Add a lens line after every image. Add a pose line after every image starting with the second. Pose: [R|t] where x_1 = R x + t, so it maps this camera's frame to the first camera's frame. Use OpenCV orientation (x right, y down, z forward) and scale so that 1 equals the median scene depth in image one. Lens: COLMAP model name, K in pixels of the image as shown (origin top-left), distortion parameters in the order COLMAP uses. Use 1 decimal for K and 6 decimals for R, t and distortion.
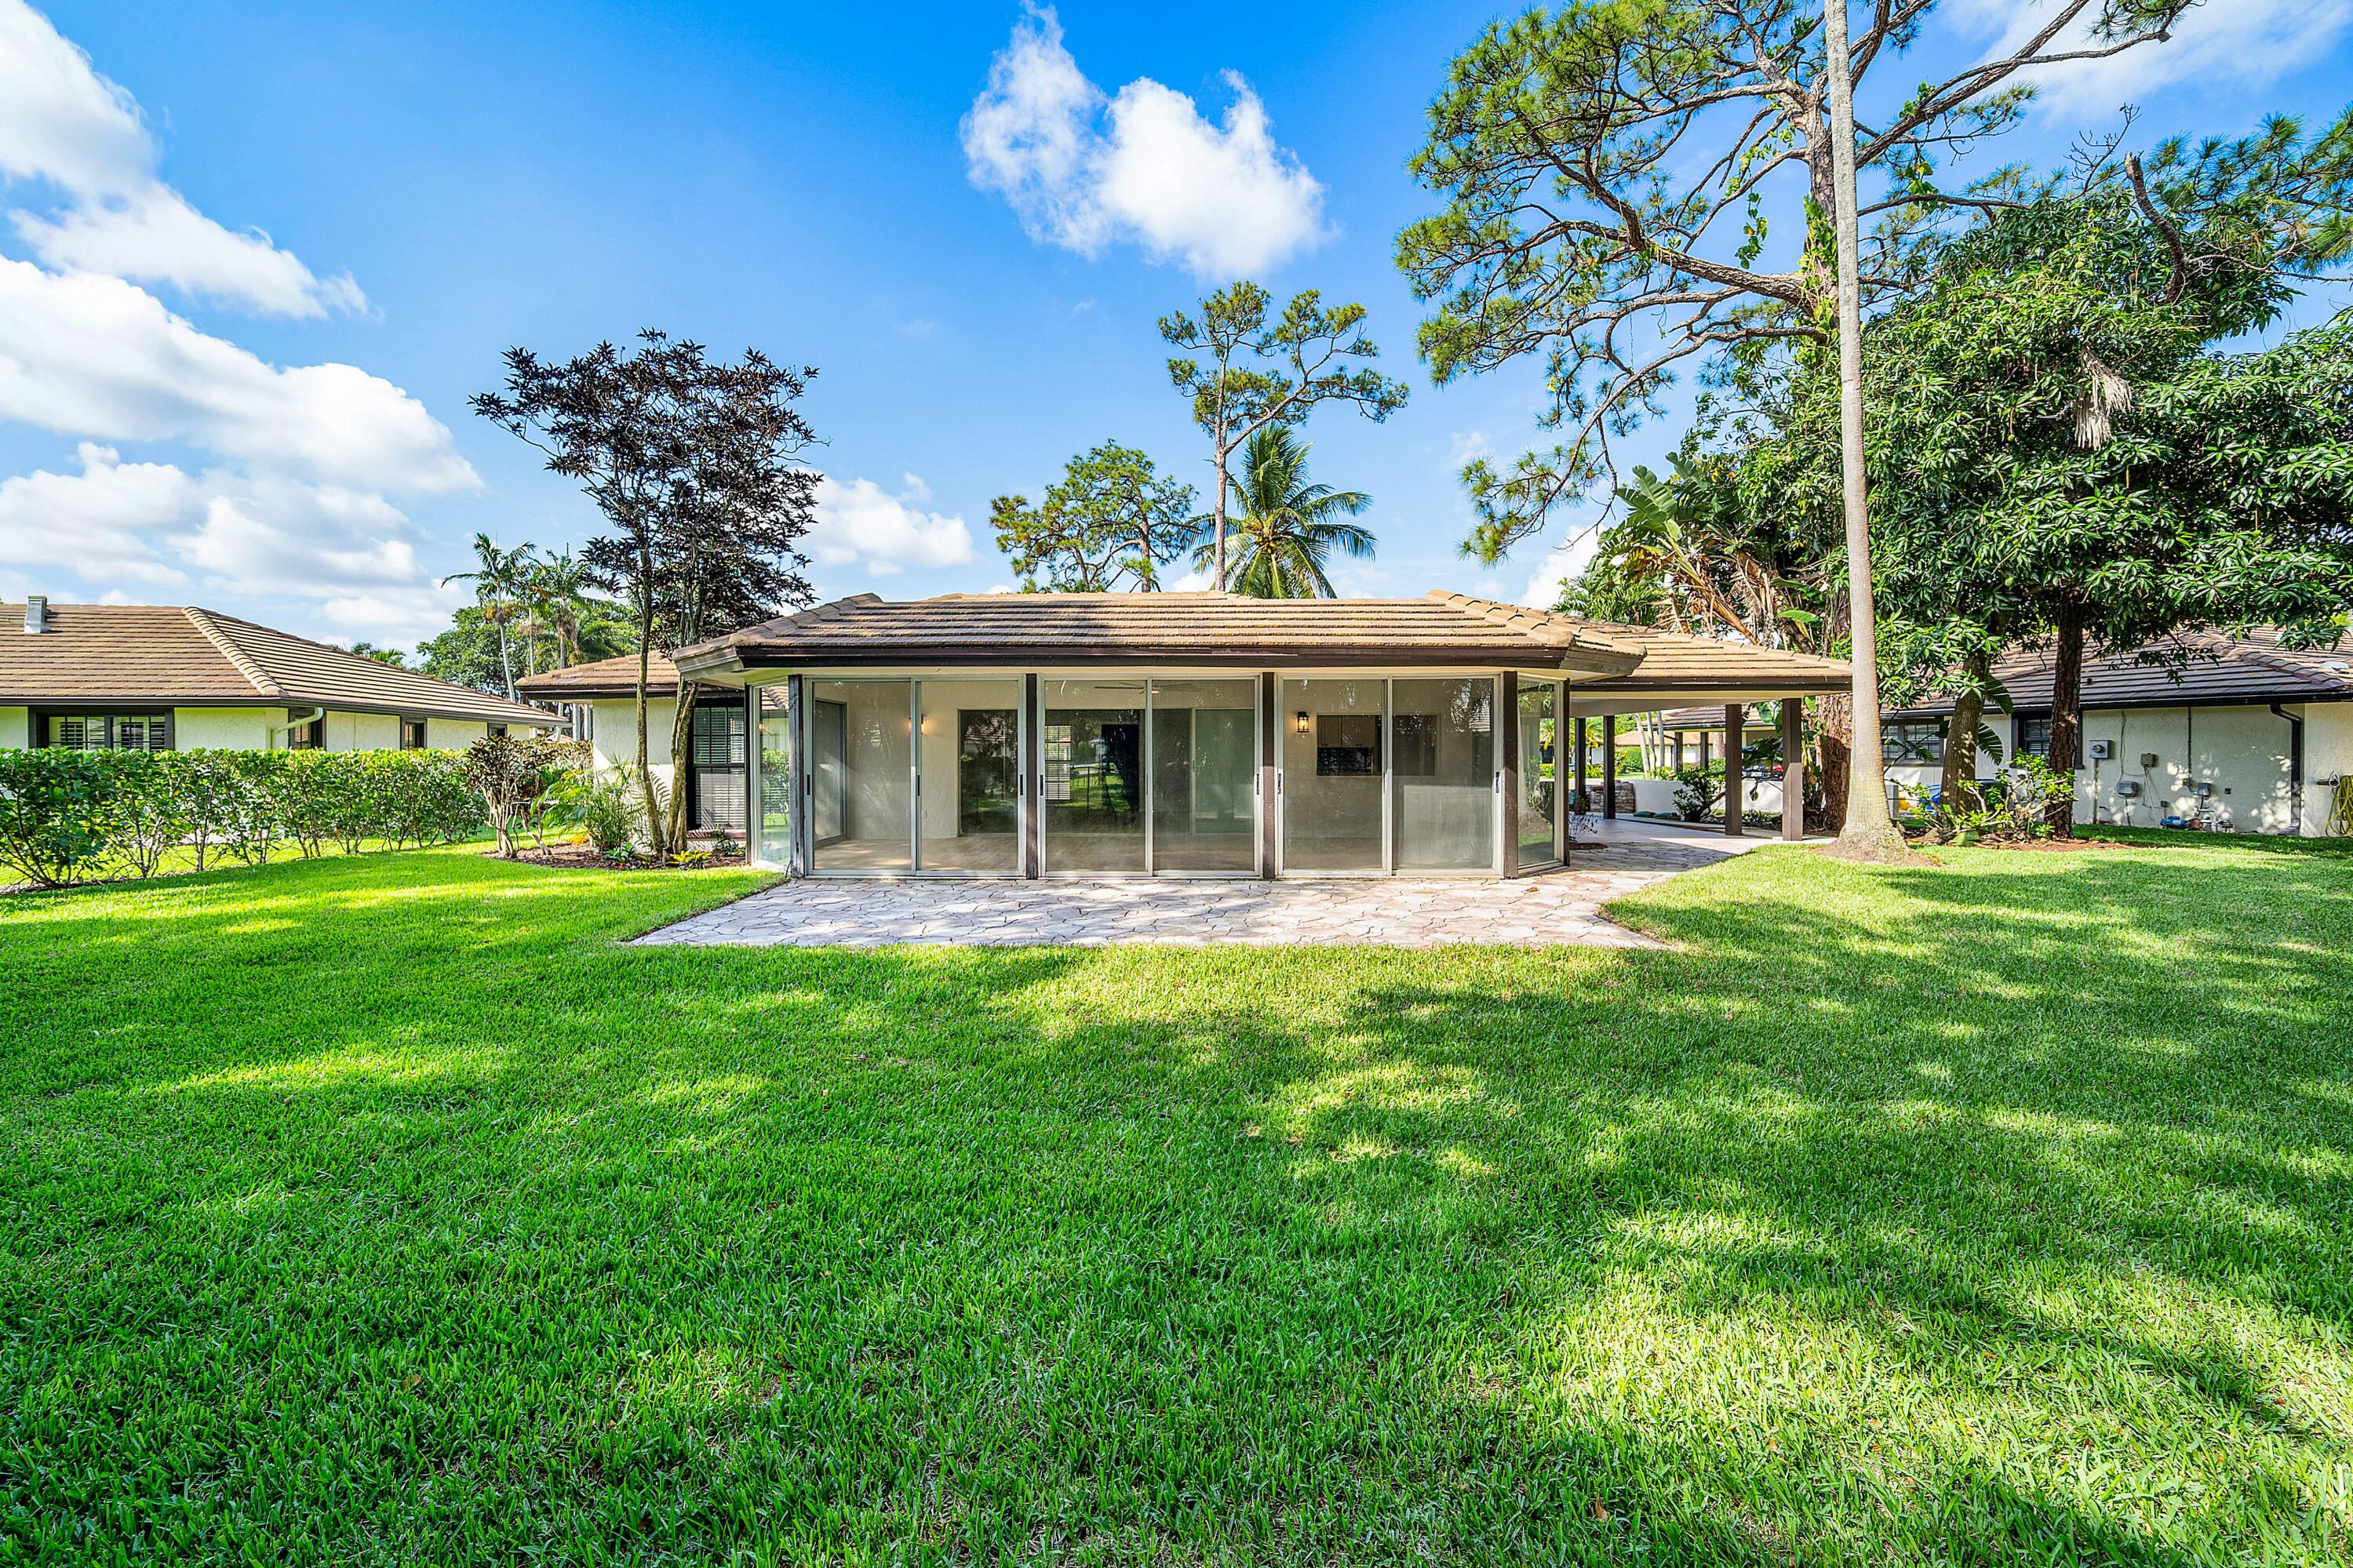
lens RADIAL K [[867.2, 0, 1137.3], [0, 867.2, 780.9], [0, 0, 1]] dist [-0.005622, -0.000015]
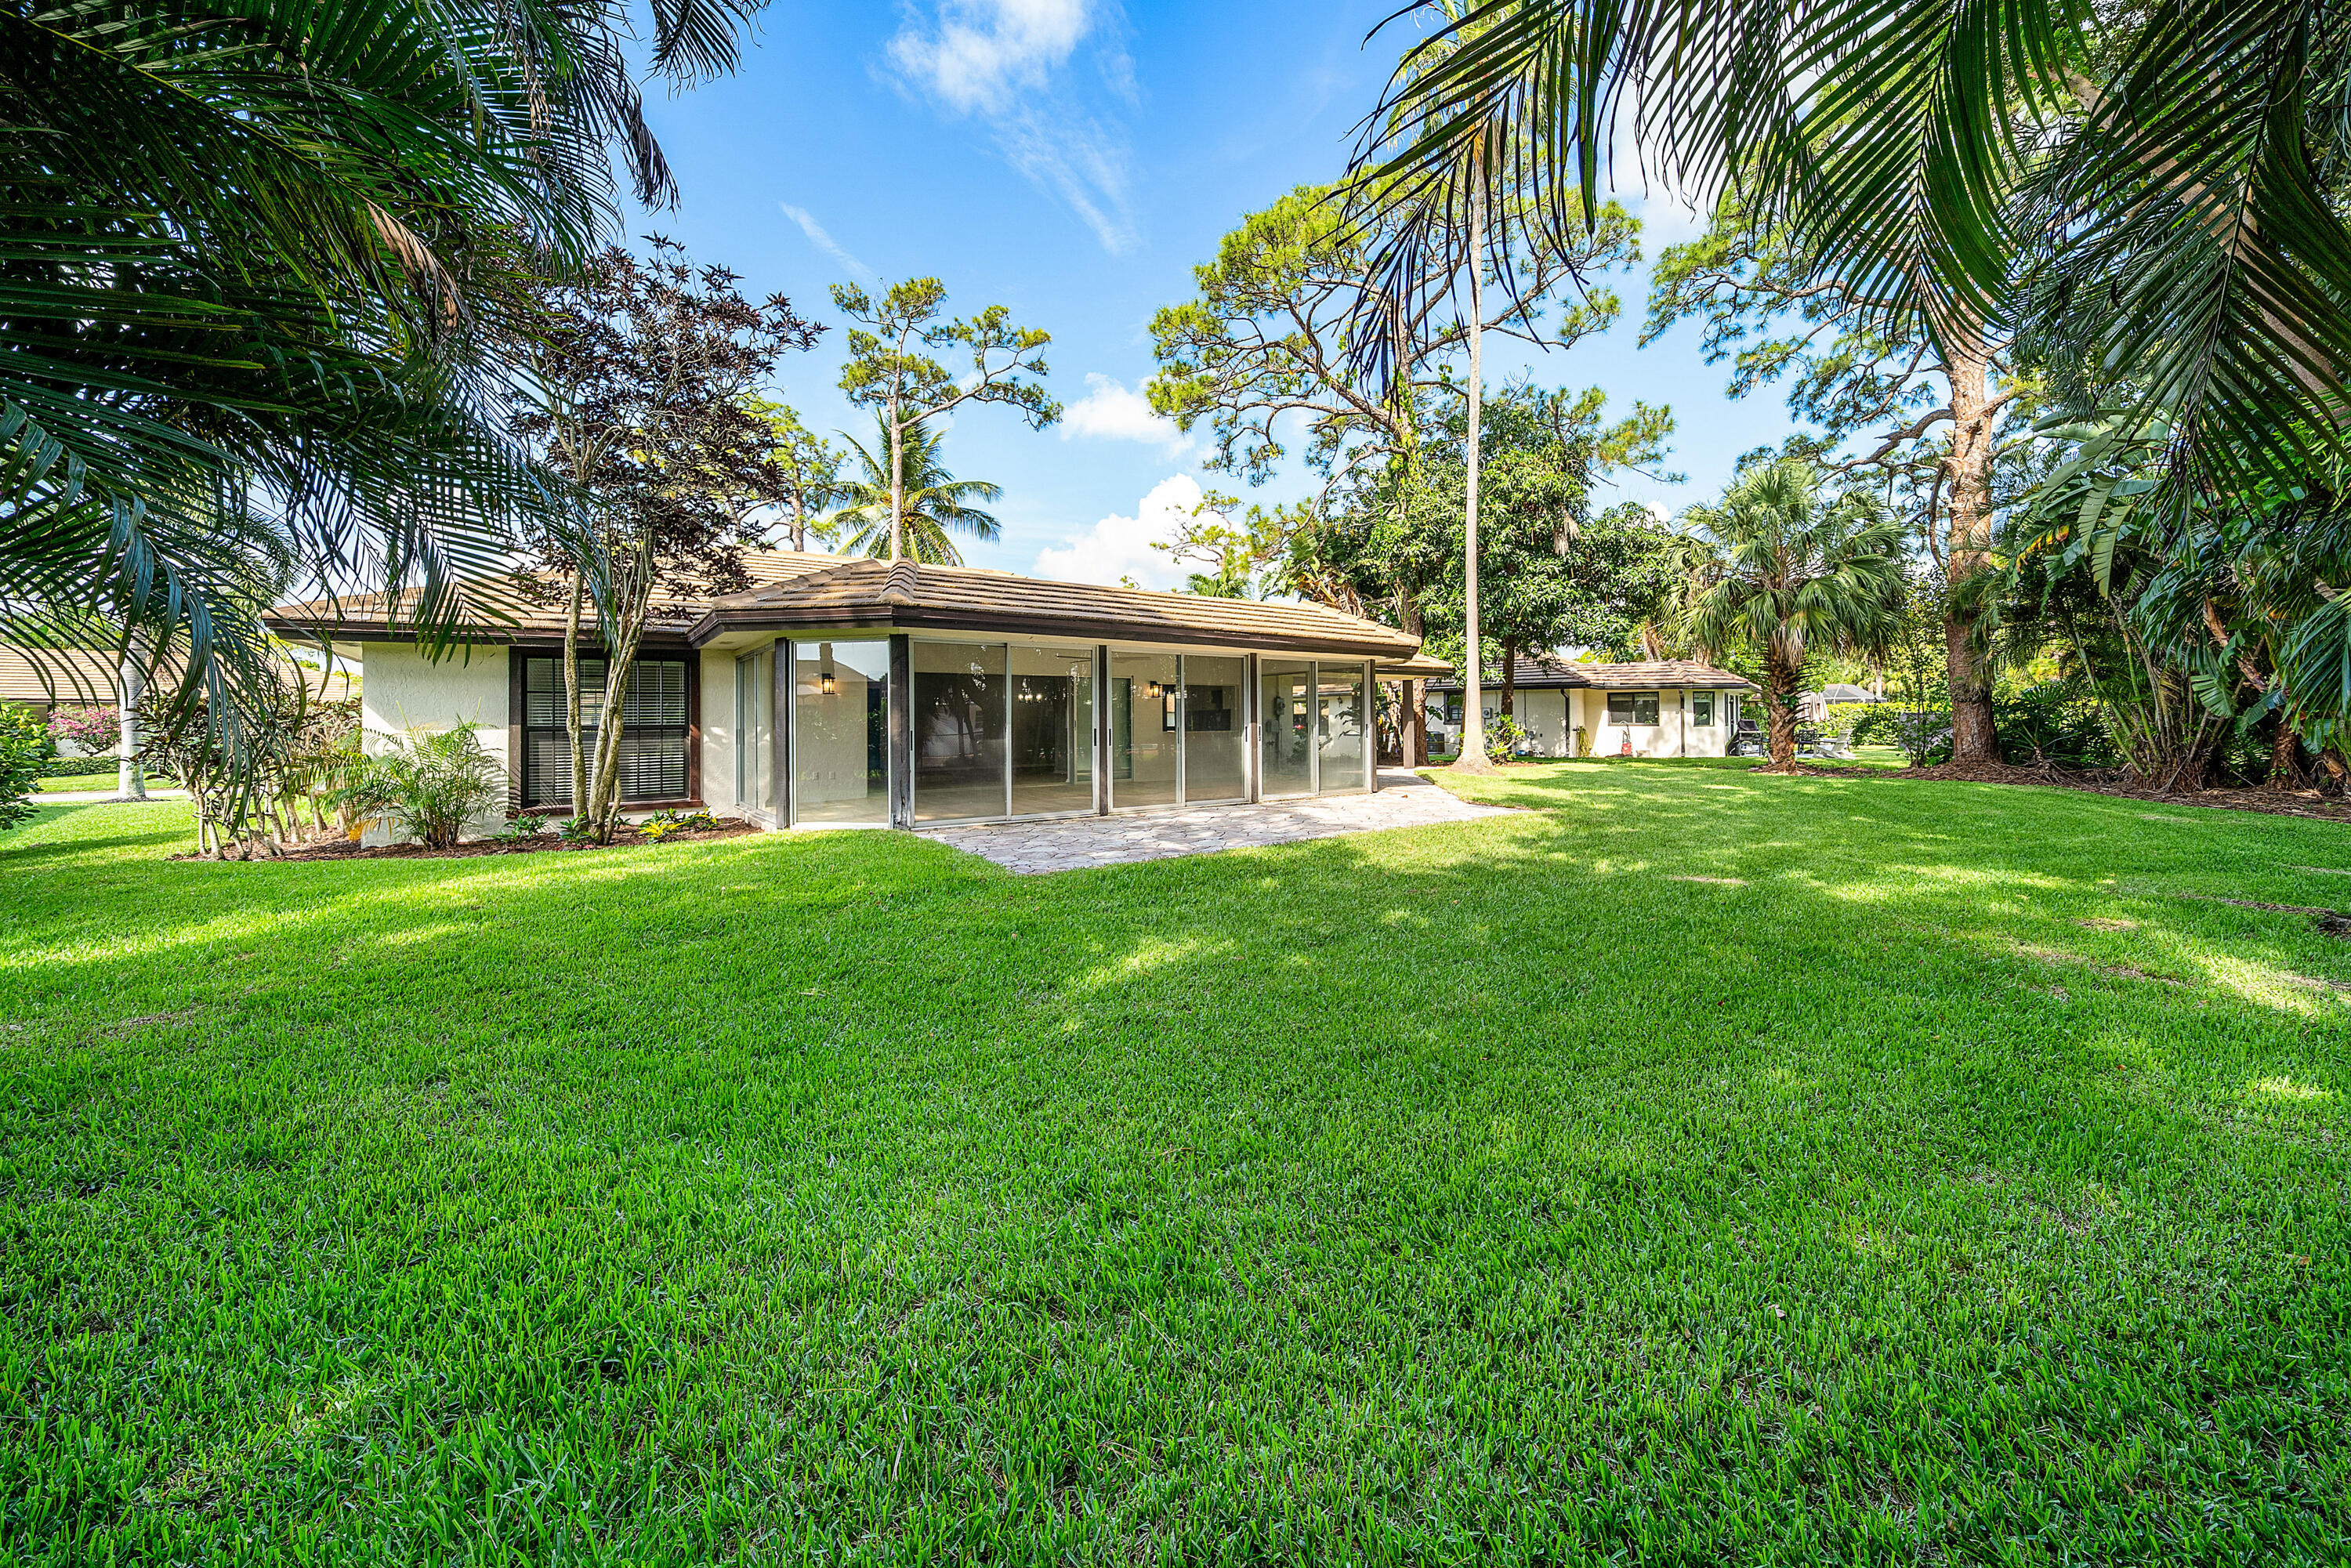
lens RADIAL K [[825.6, 0, 1179.4], [0, 825.6, 737.6], [0, 0, 1]] dist [-0.011090, 0.000108]
pose [[0.808955, -0.016723, 0.587633, -0.481641], [0.022468, 0.999744, -0.002480, 0.006197], [-0.587441, 0.015210, 0.809124, 0.008397]]
